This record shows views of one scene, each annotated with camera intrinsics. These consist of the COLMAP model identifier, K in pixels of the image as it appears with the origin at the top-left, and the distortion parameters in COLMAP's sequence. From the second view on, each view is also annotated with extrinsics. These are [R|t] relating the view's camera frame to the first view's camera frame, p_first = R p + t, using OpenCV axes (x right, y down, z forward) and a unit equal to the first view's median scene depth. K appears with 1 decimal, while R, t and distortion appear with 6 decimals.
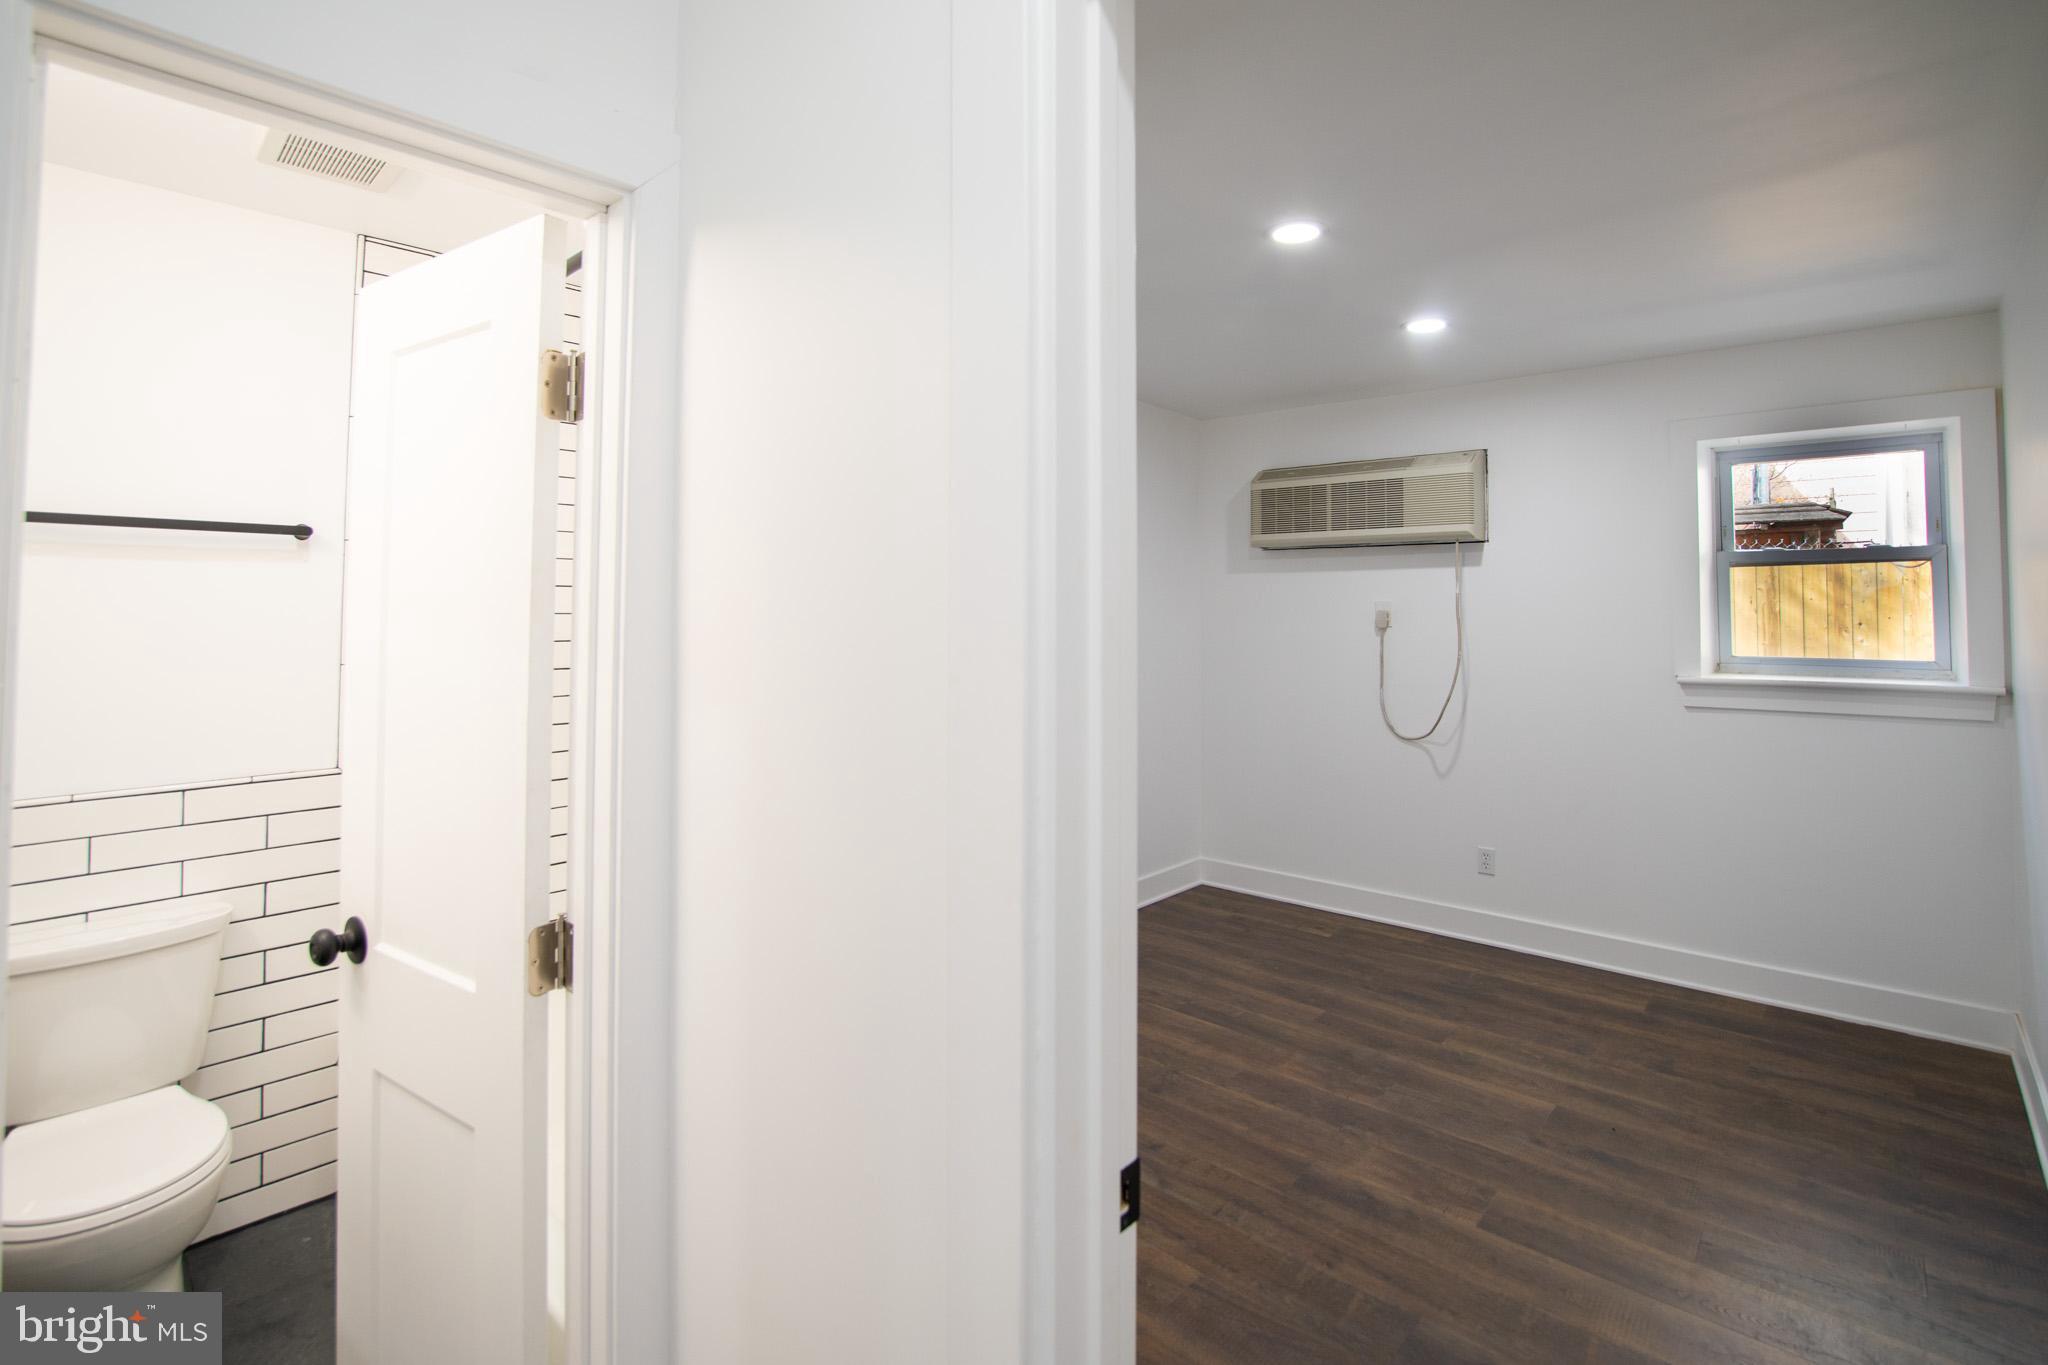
lens RADIAL K [[939.1, 0, 1016.4], [0, 939.1, 582.4], [0, 0, 1]] dist [-0.032855, 0.005668]
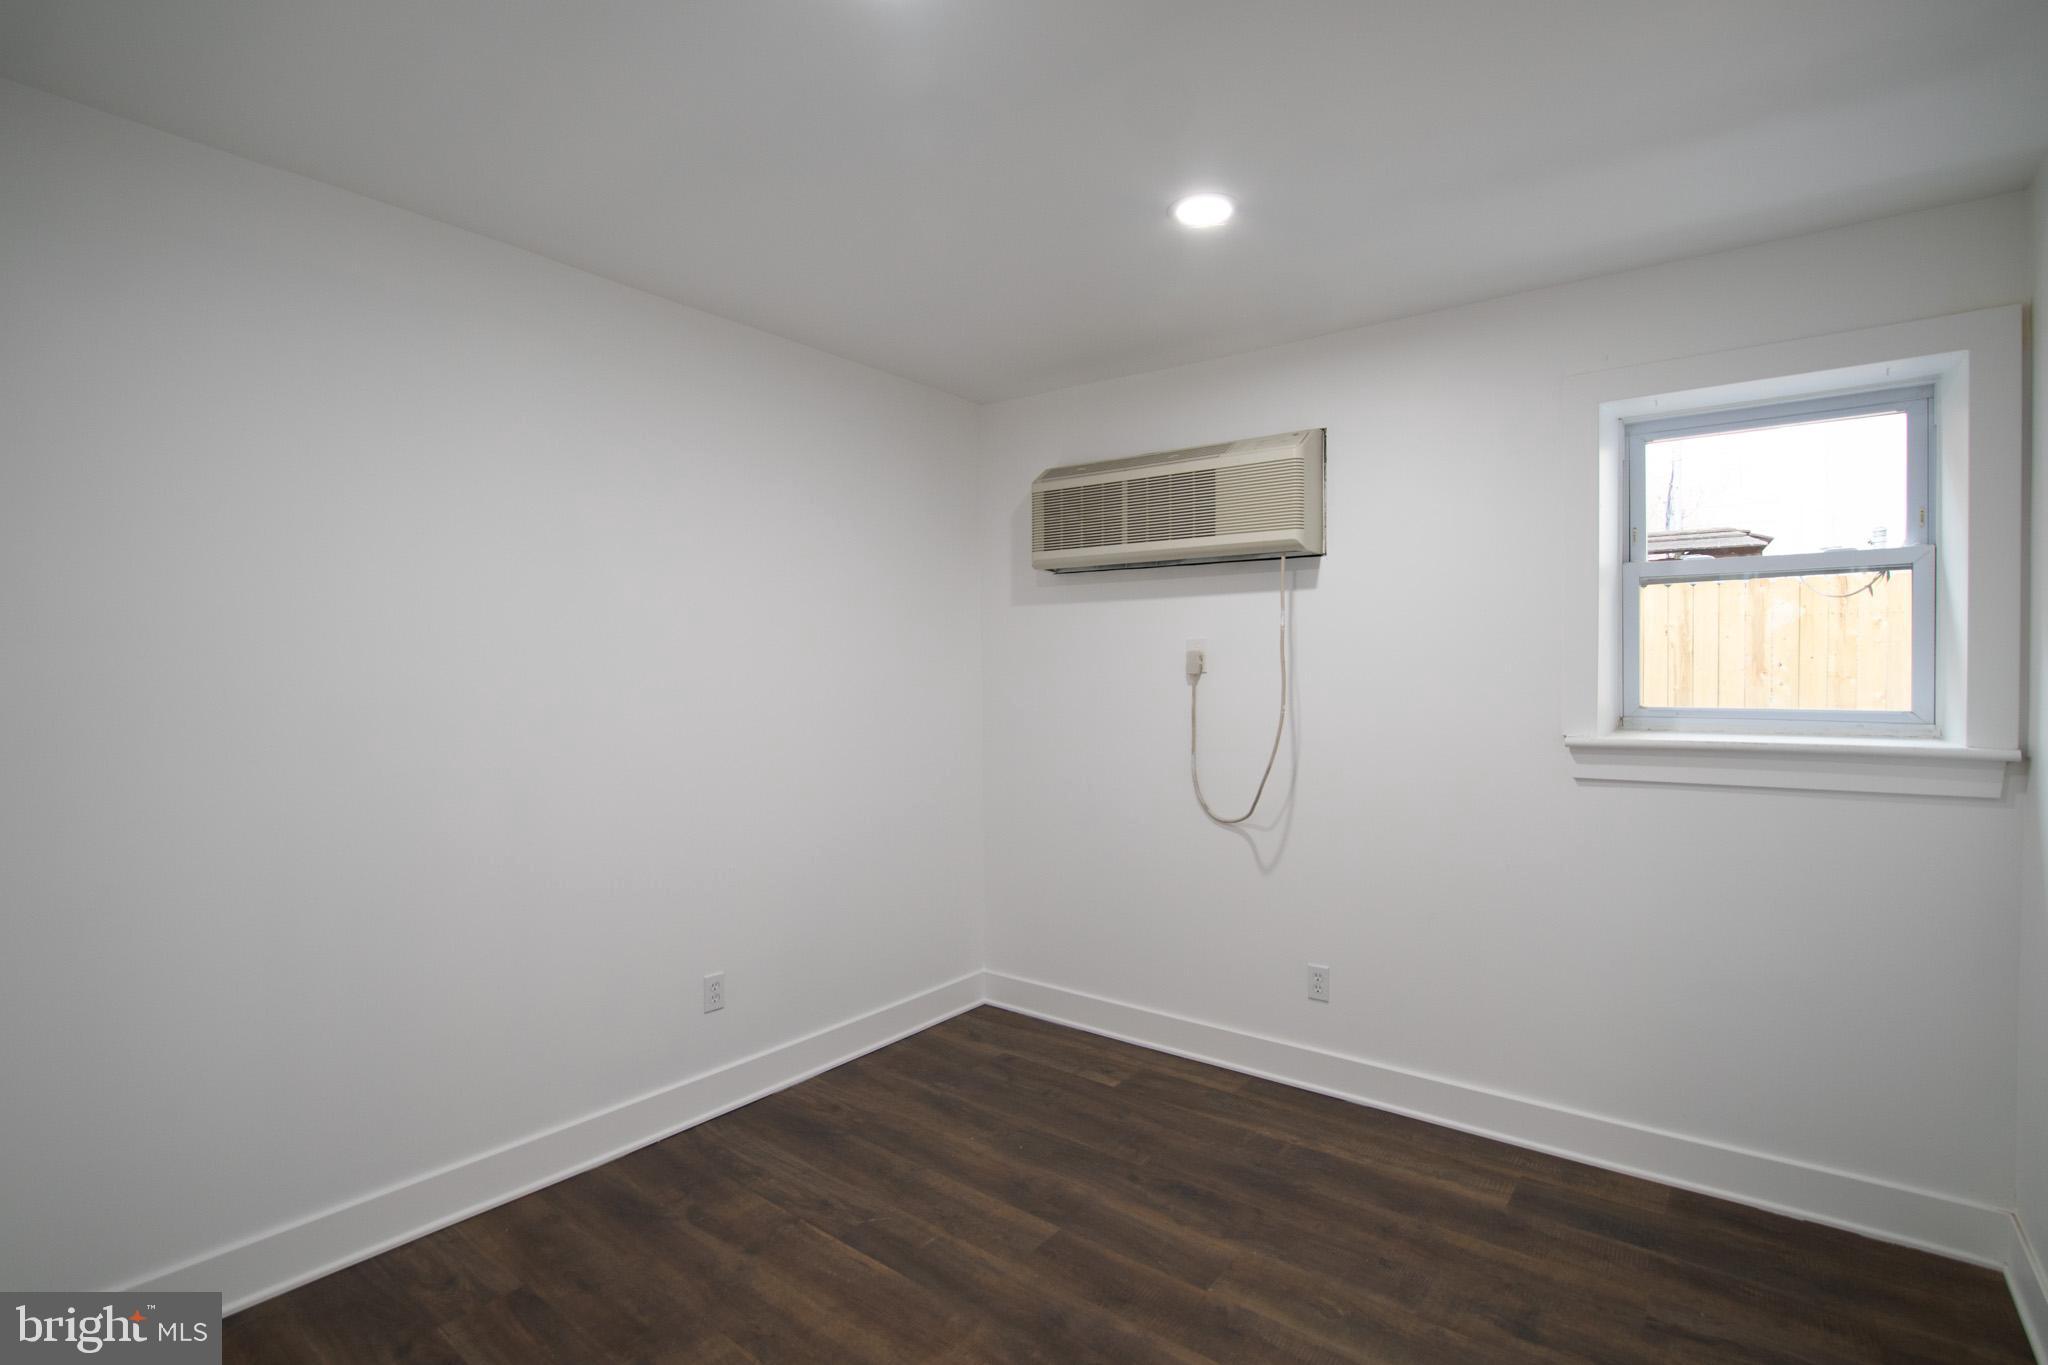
lens RADIAL K [[948.4, 0, 1021.6], [0, 948.4, 688.9], [0, 0, 1]] dist [-0.031593, 0.004300]
pose [[0.997076, -0.011908, 0.075486, 0.244442], [0.007748, 0.998447, 0.055166, 0.021864], [-0.076026, -0.054420, 0.995620, 0.314953]]
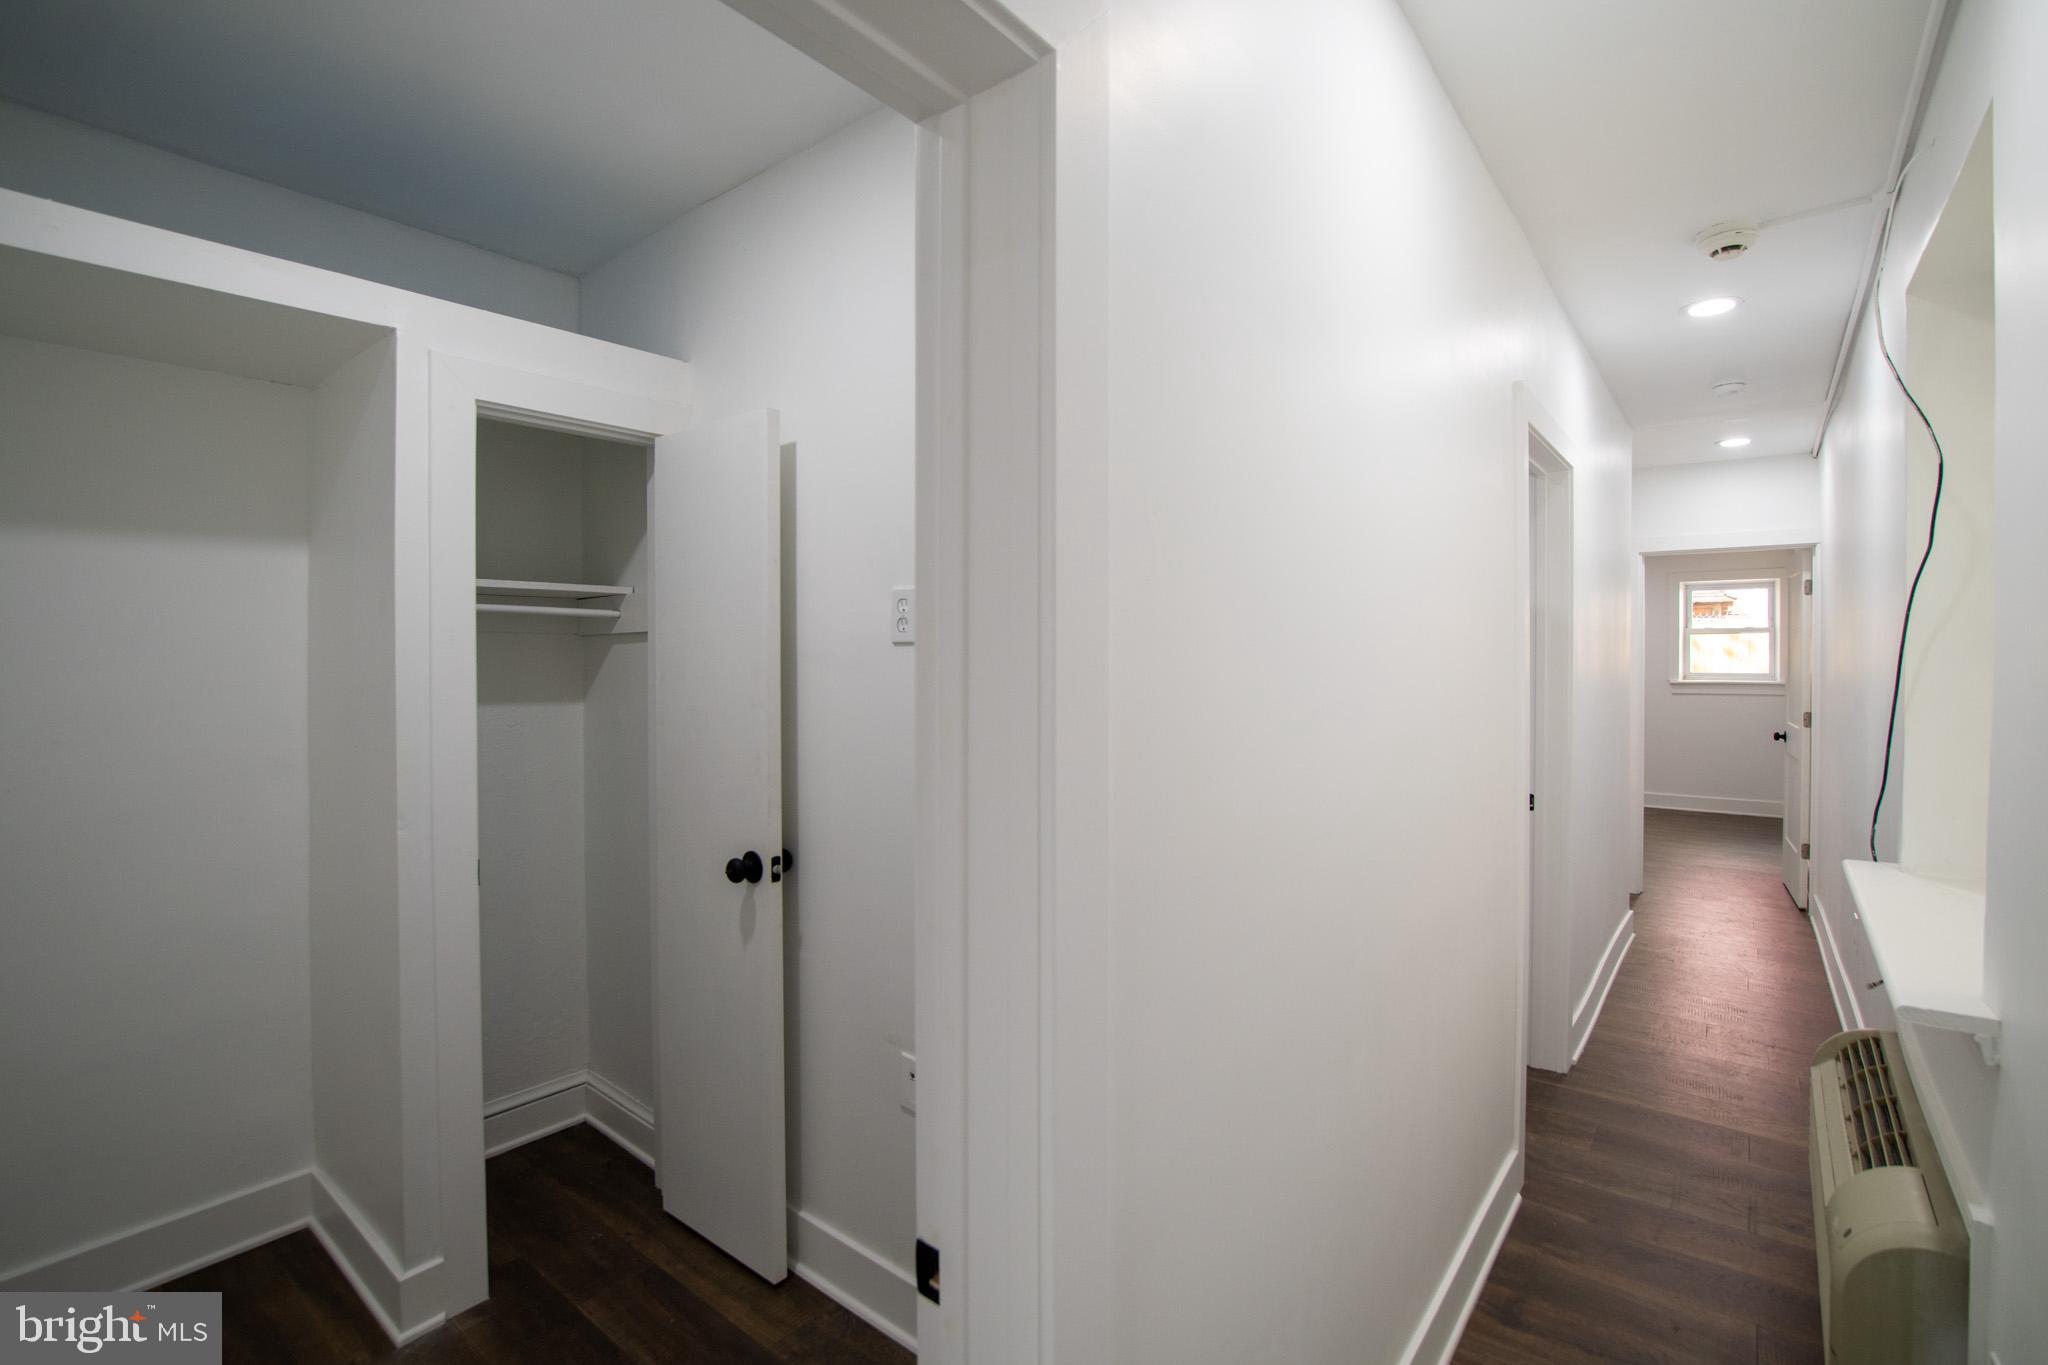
lens RADIAL K [[921.6, 0, 1012.1], [0, 921.6, 662.4], [0, 0, 1]] dist [-0.031727, -0.000299]
pose [[0.997255, -0.008645, 0.073531, -1.157764], [0.005030, 0.998776, 0.049210, -0.069368], [-0.073866, -0.048705, 0.996078, -1.214428]]
